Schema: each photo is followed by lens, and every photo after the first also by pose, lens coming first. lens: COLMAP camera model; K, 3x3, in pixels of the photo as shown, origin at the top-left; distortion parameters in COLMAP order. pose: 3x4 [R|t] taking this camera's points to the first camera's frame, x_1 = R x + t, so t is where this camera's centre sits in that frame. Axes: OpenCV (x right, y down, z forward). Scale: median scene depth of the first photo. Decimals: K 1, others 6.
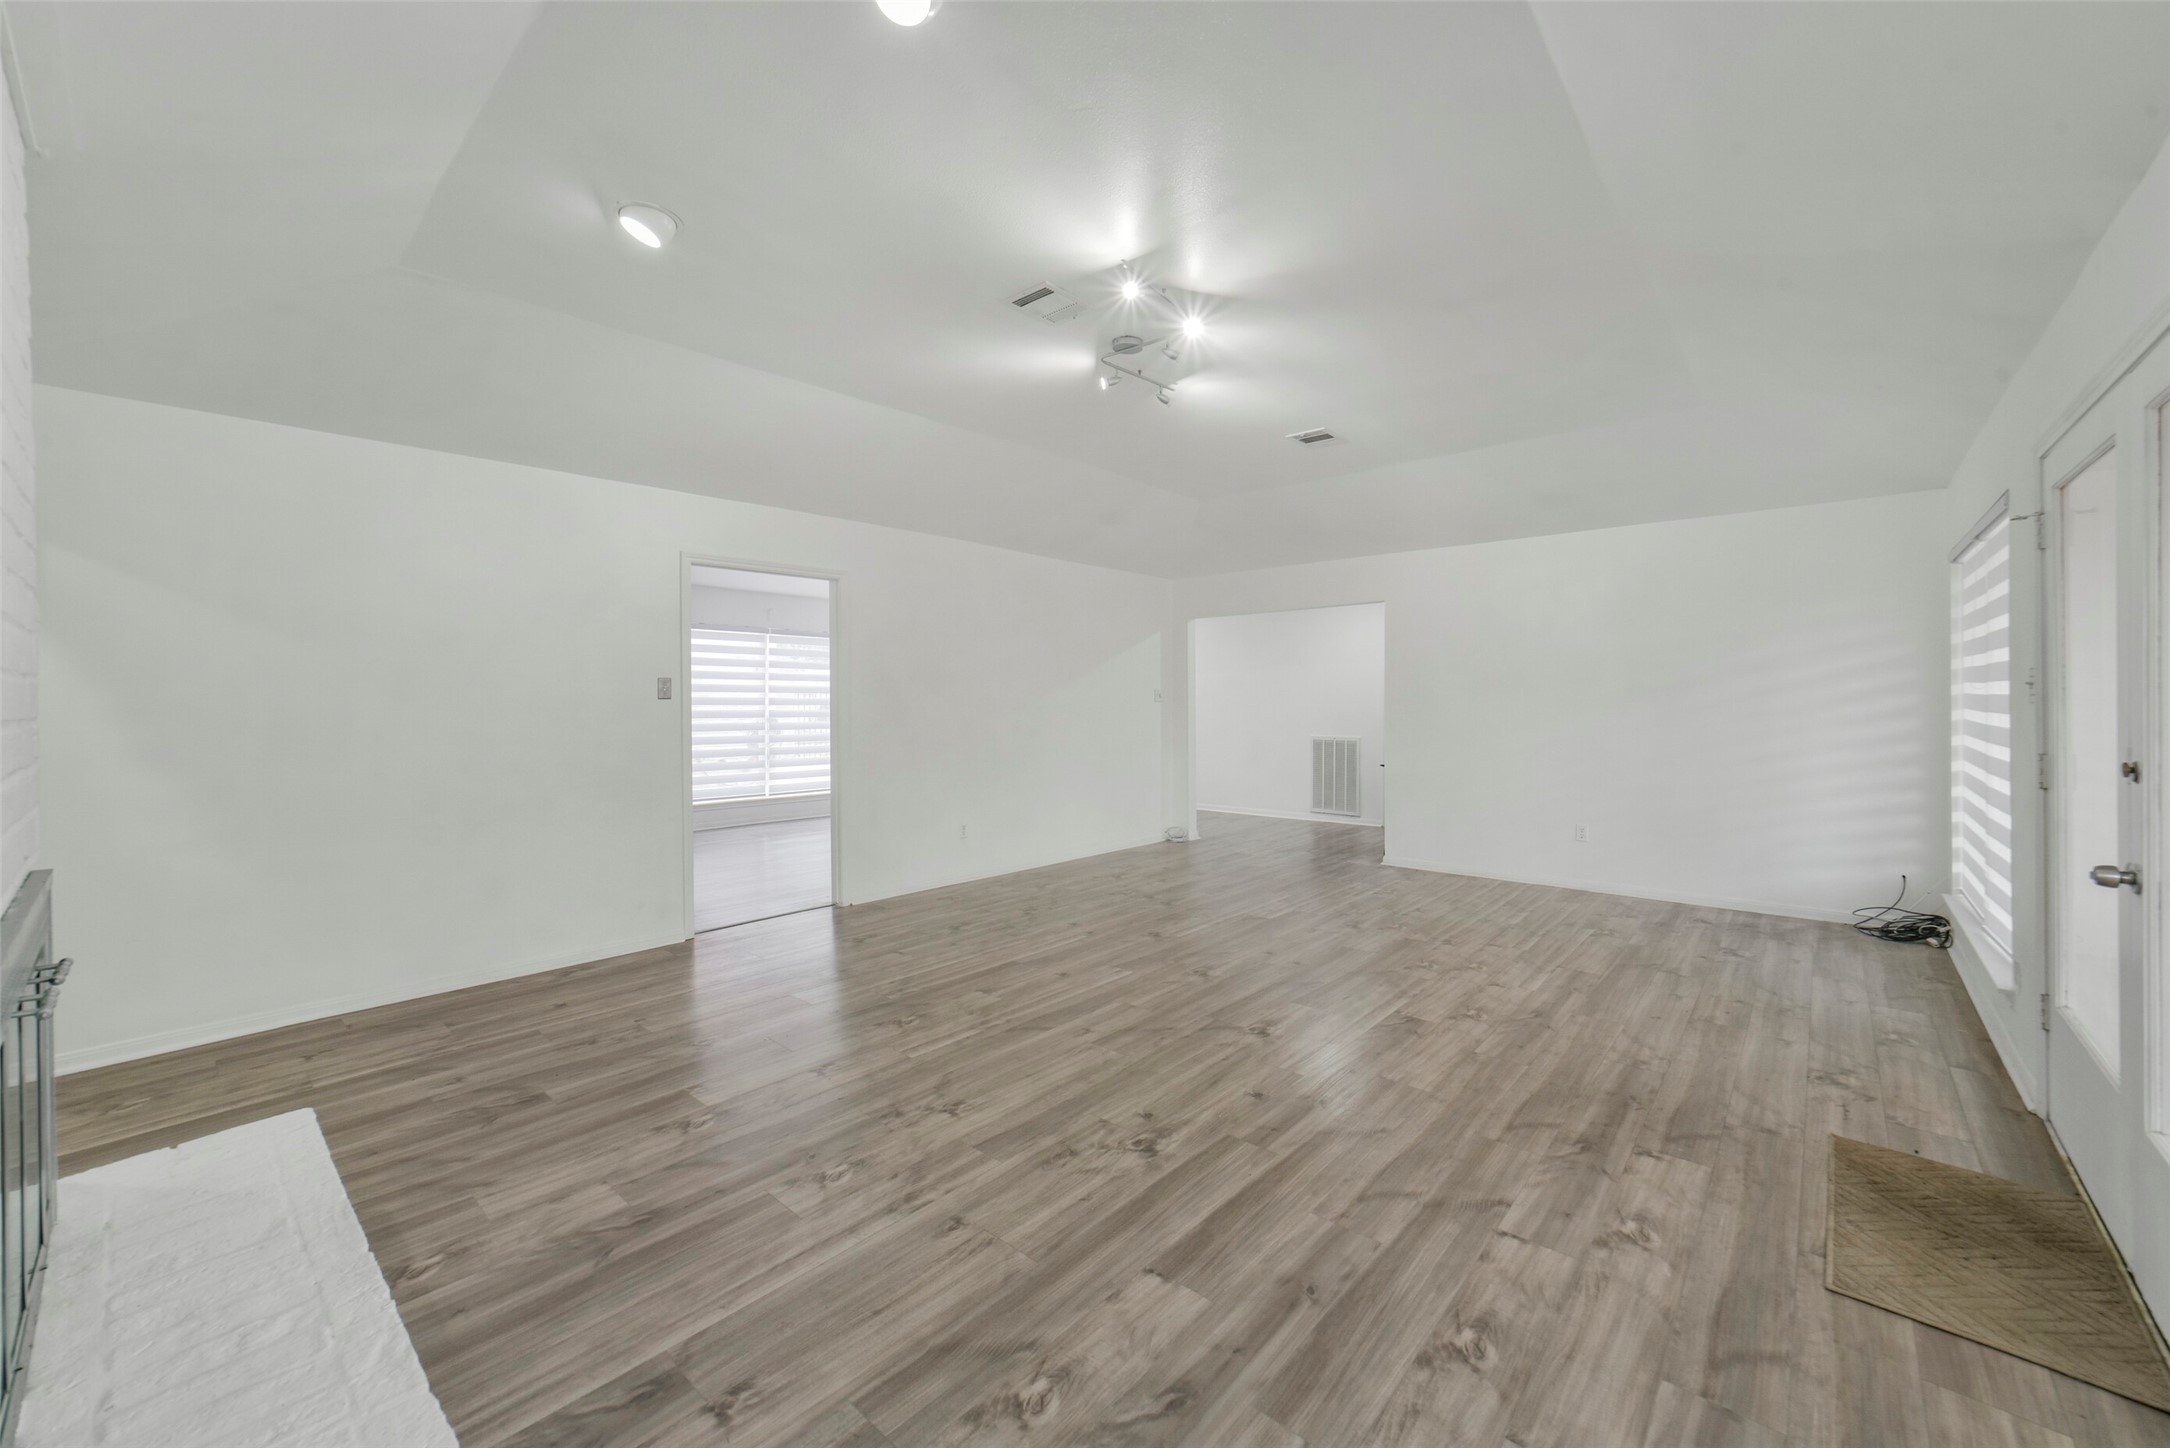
lens RADIAL K [[873.1, 0, 1086.8], [0, 873.1, 704.6], [0, 0, 1]] dist [-0.032127, 0.009336]
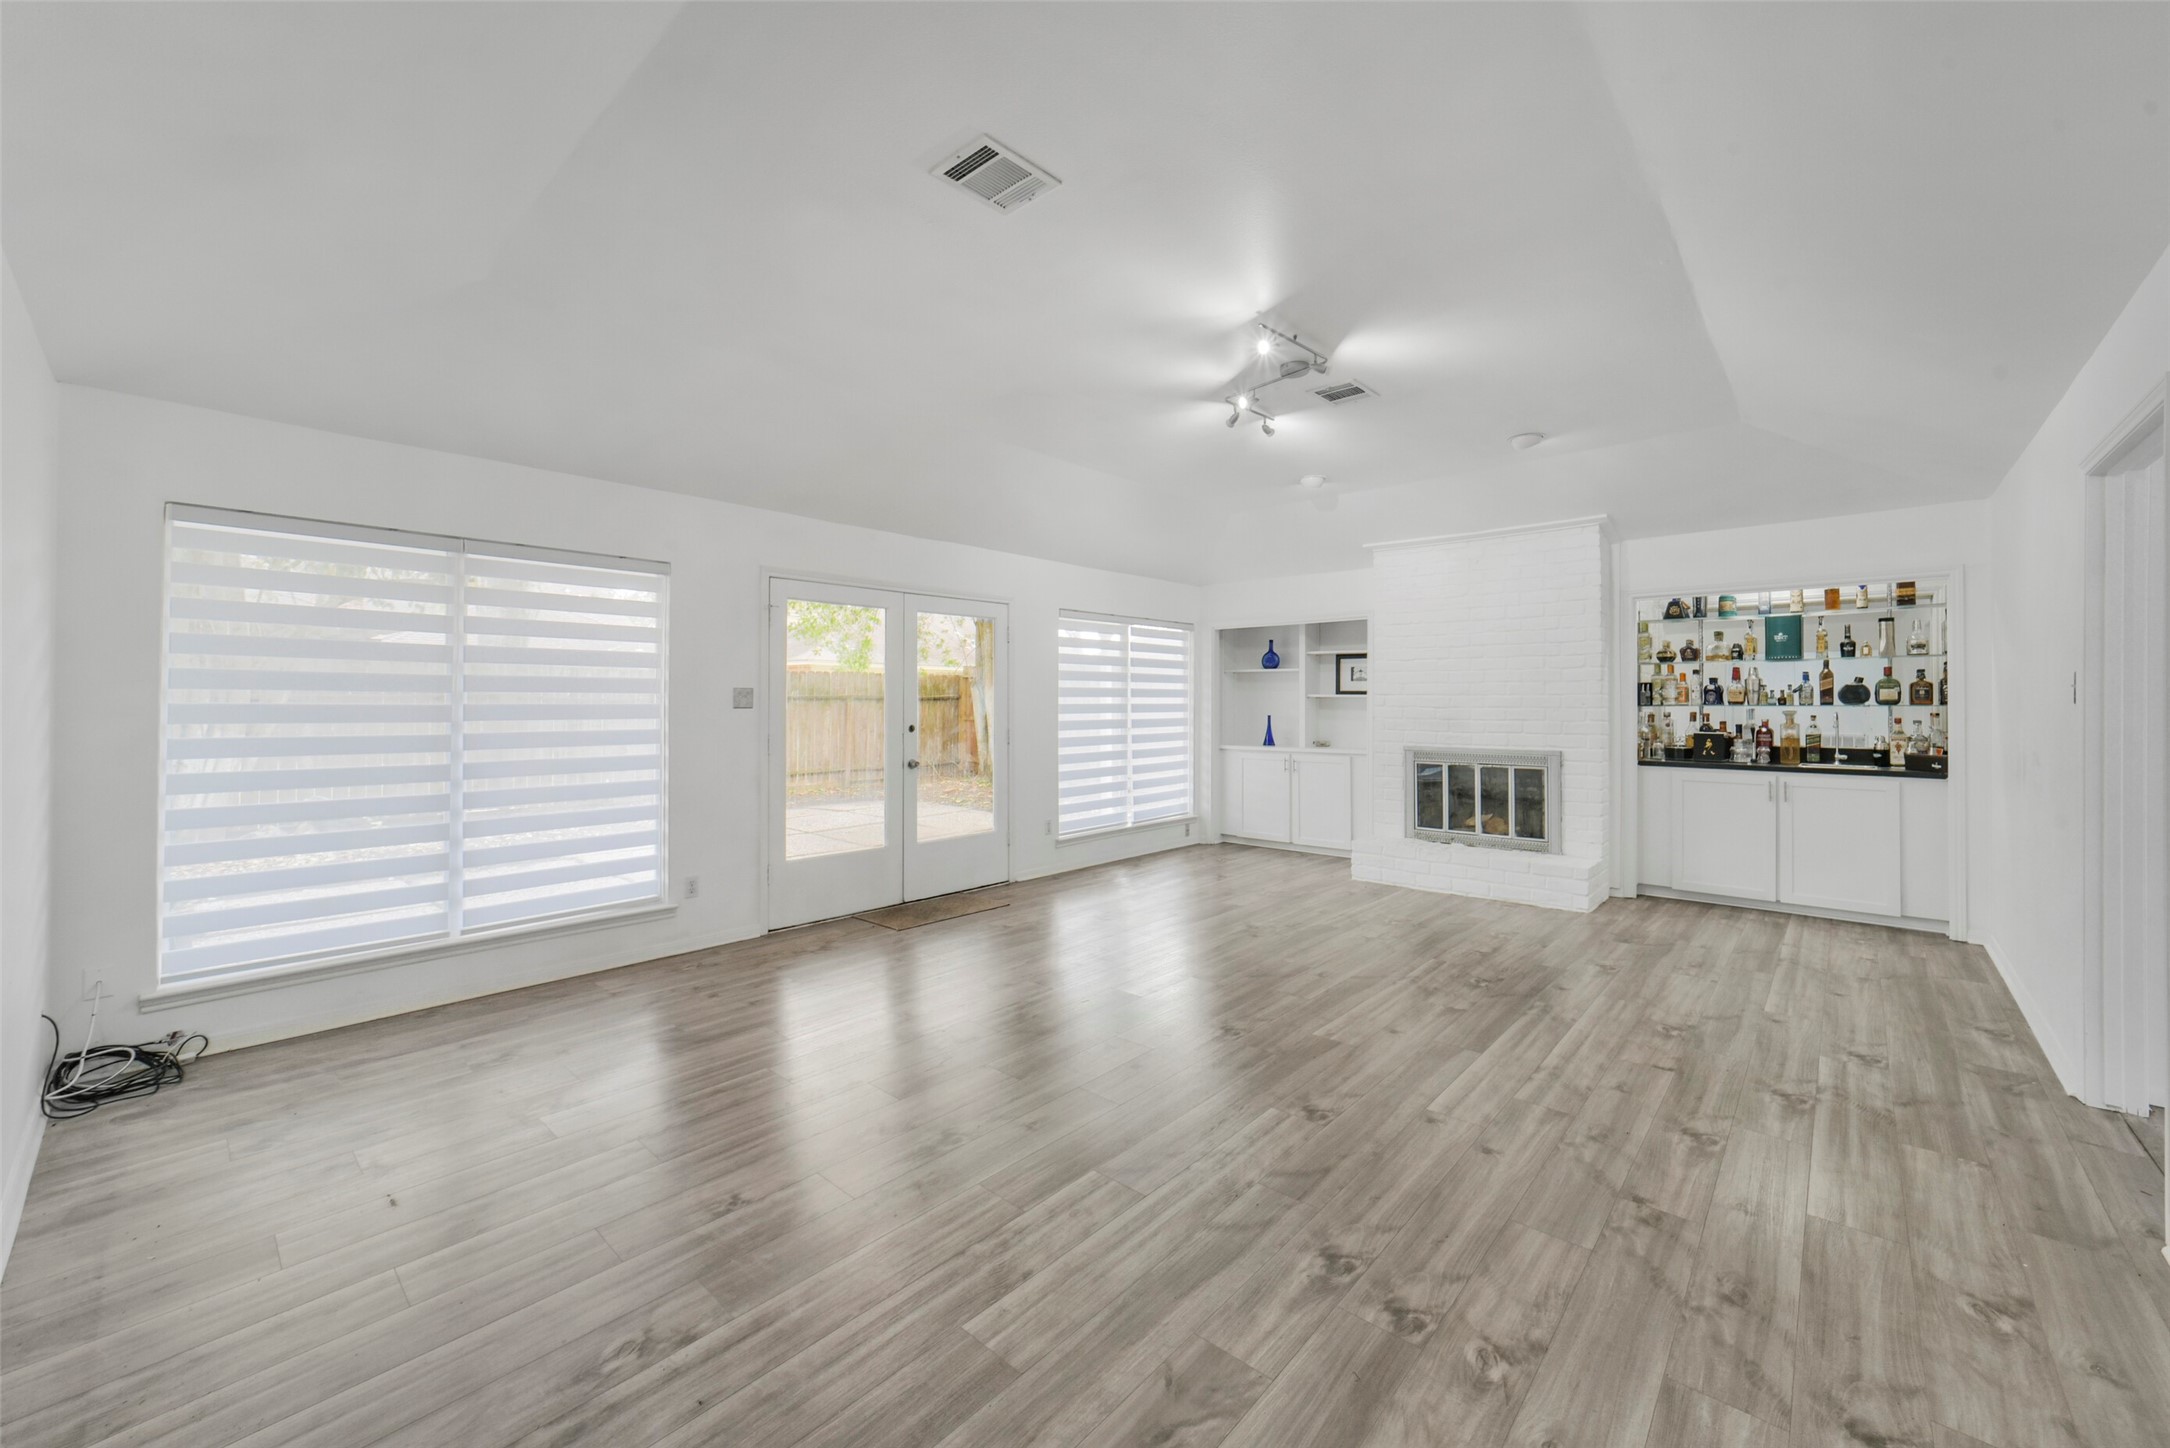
lens RADIAL K [[873.1, 0, 1086.8], [0, 873.1, 704.6], [0, 0, 1]] dist [-0.032127, 0.009336]
pose [[-0.999877, 0.004033, 0.015169, 0.272534], [0.004152, 0.999961, 0.007834, -0.015712], [-0.015137, 0.007896, -0.999854, 1.956020]]
